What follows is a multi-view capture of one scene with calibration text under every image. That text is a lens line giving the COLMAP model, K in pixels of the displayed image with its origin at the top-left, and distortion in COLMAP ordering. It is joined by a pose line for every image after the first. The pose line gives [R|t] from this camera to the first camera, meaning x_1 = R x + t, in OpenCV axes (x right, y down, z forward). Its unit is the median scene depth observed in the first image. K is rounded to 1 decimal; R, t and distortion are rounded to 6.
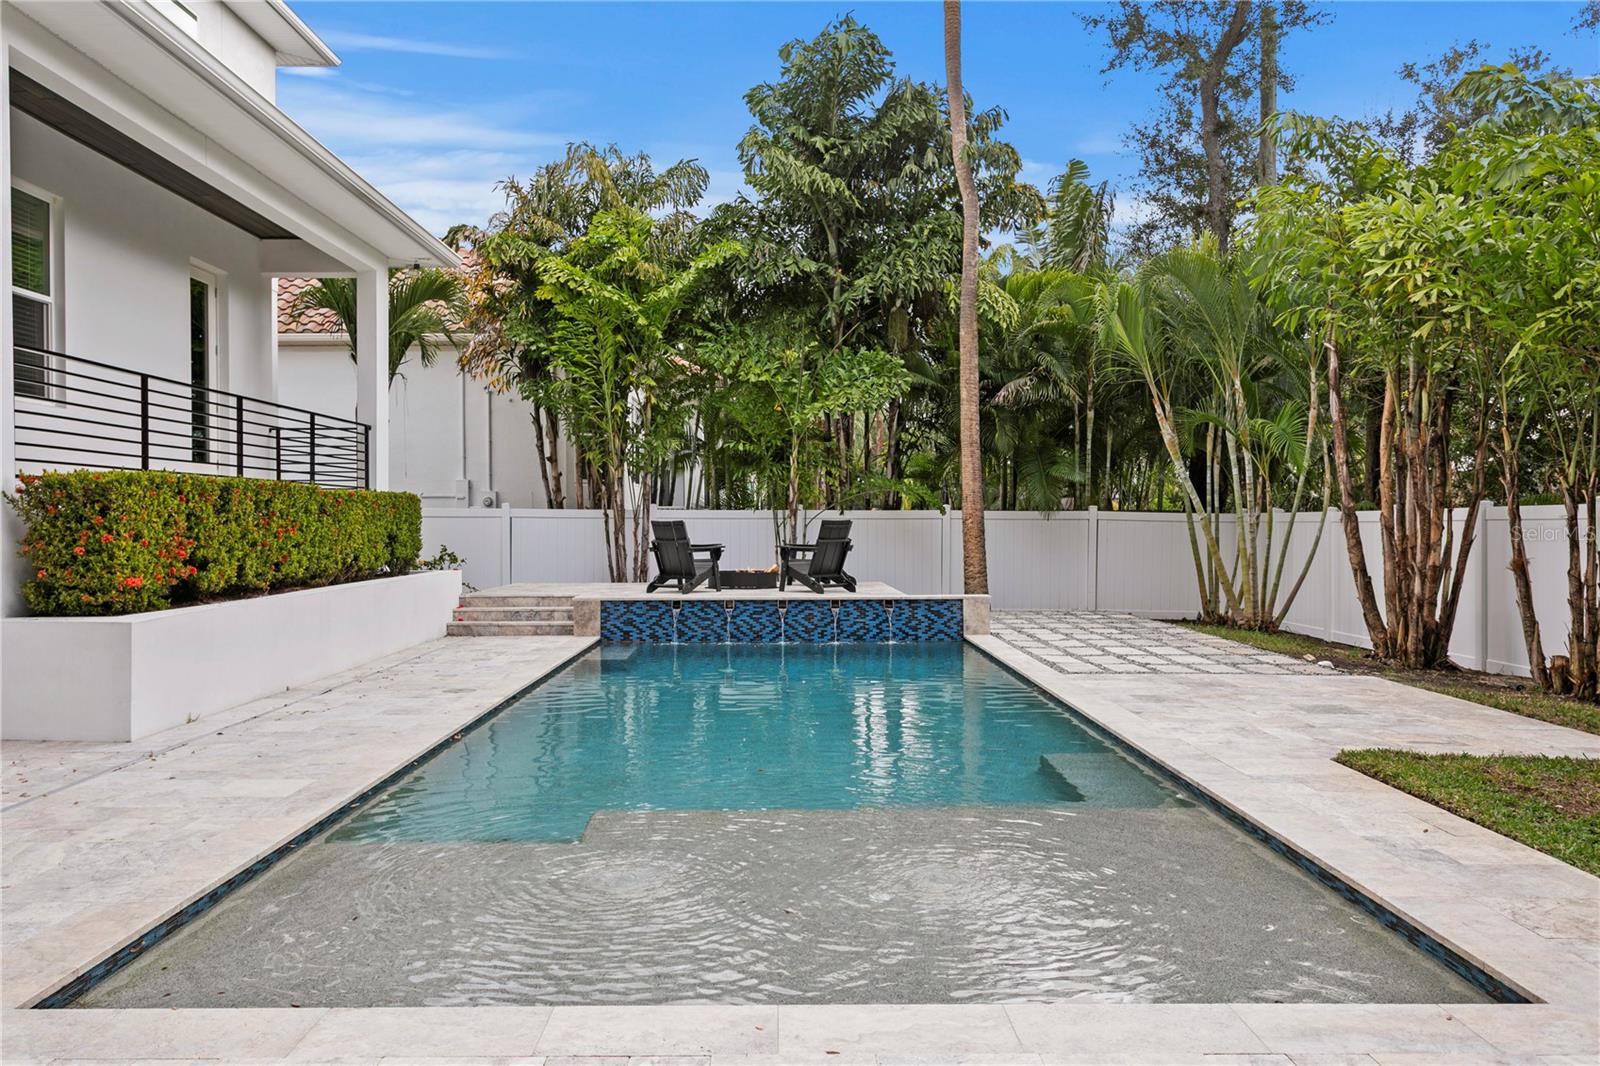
lens RADIAL K [[1177.8, 0, 796.4], [0, 1177.8, 534.0], [0, 0, 1]] dist [0.008065, -0.001836]
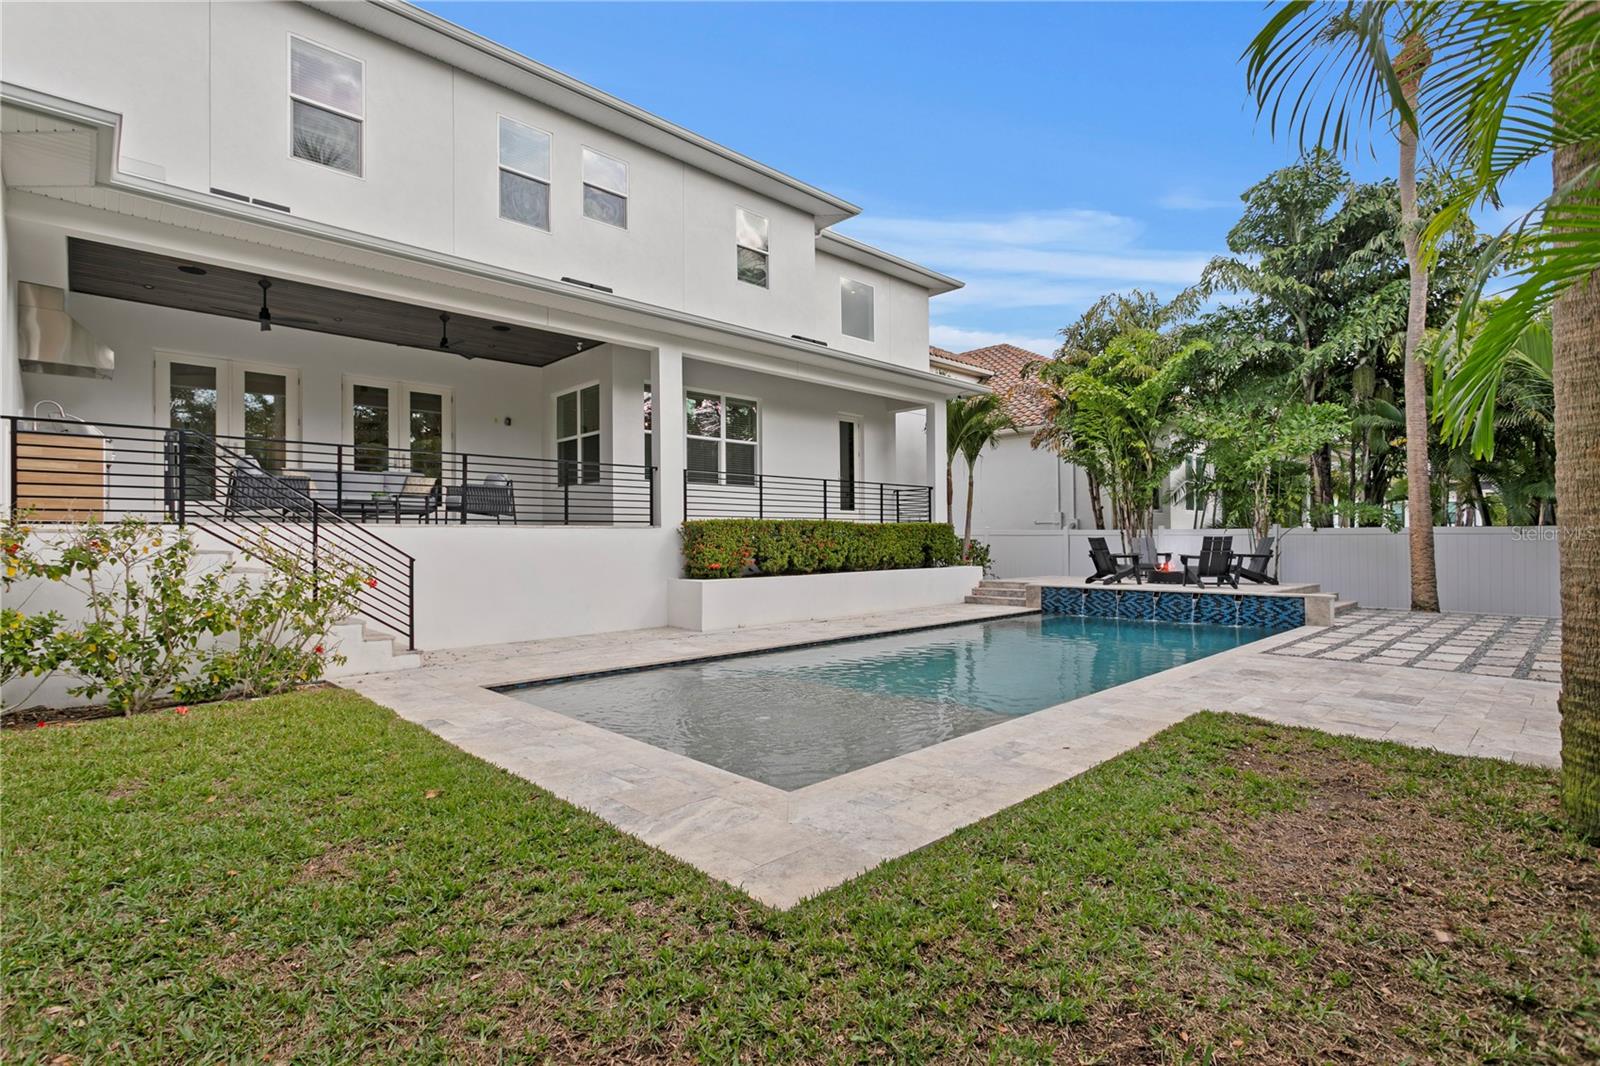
lens RADIAL K [[742.0, 0, 786.9], [0, 742.0, 538.2], [0, 0, 1]] dist [-0.013054, -0.000524]
pose [[0.681076, -0.004378, -0.732200, 0.321800], [-0.002455, 0.999963, -0.008263, -0.001165], [0.732209, 0.007425, 0.681040, 0.035491]]
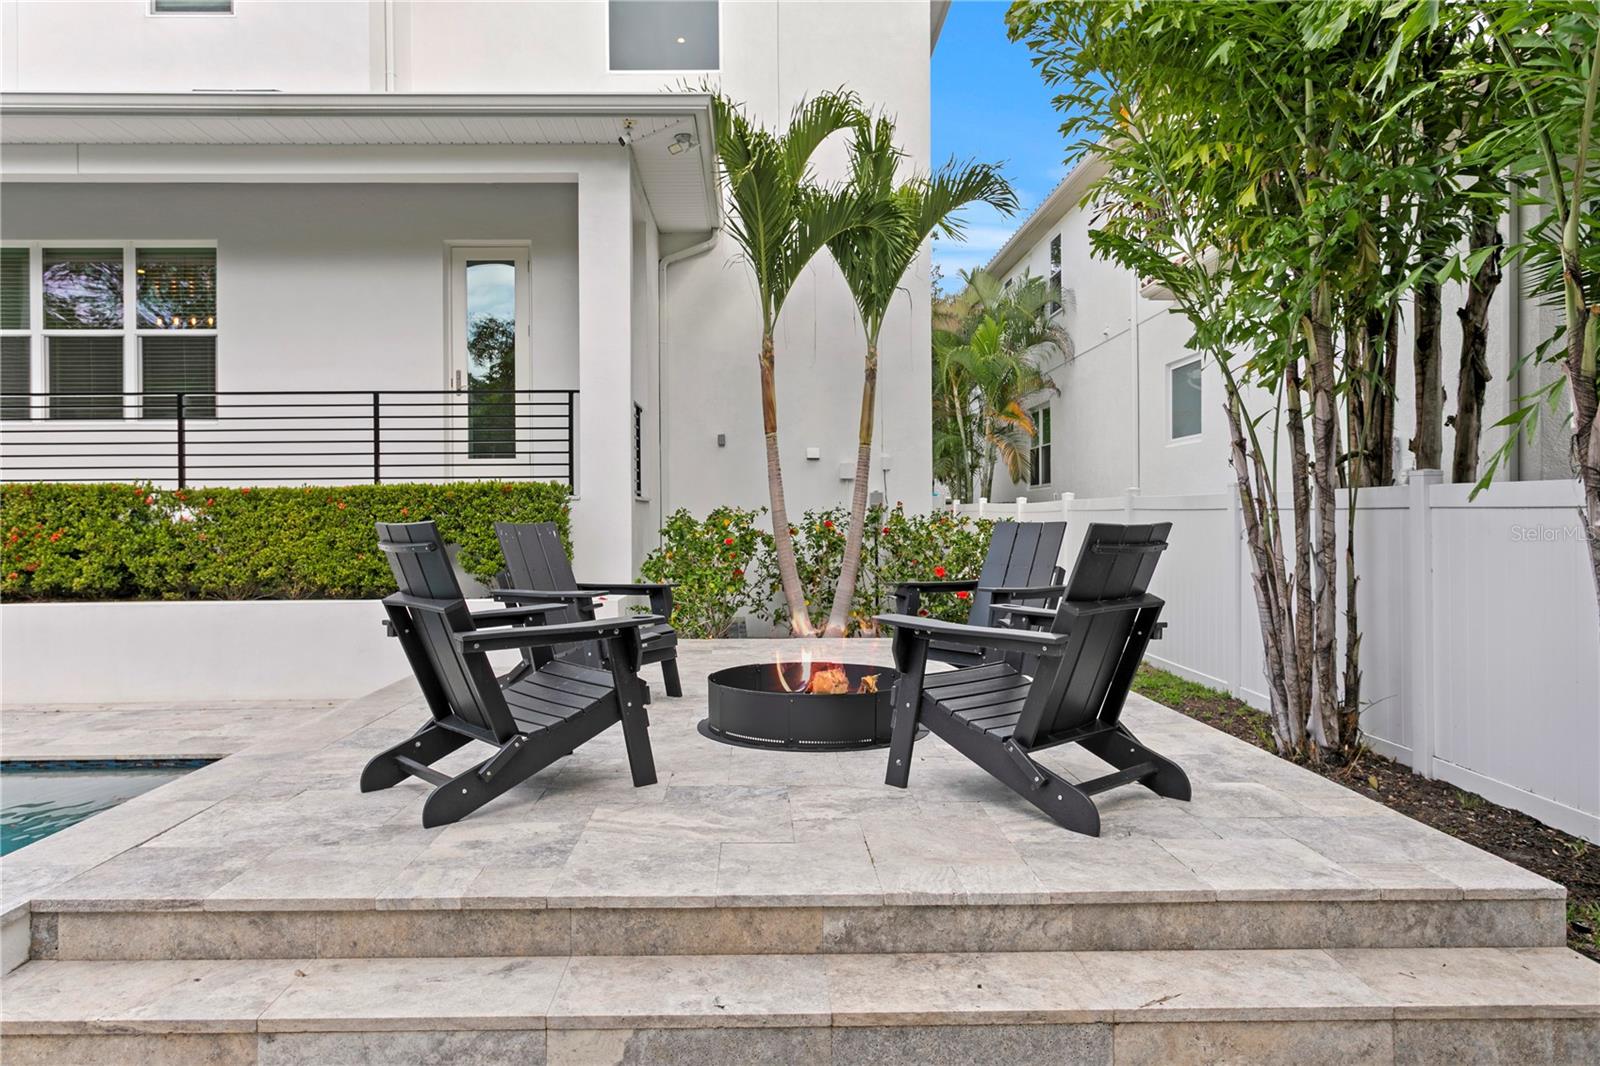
lens RADIAL K [[1113.7, 0, 803.1], [0, 1113.7, 527.5], [0, 0, 1]] dist [-0.004639, -0.002579]
pose [[0.010820, 0.009248, -0.999899, 0.307741], [-0.005379, 0.999943, 0.009190, -0.014204], [0.999927, 0.005279, 0.010869, 1.063071]]
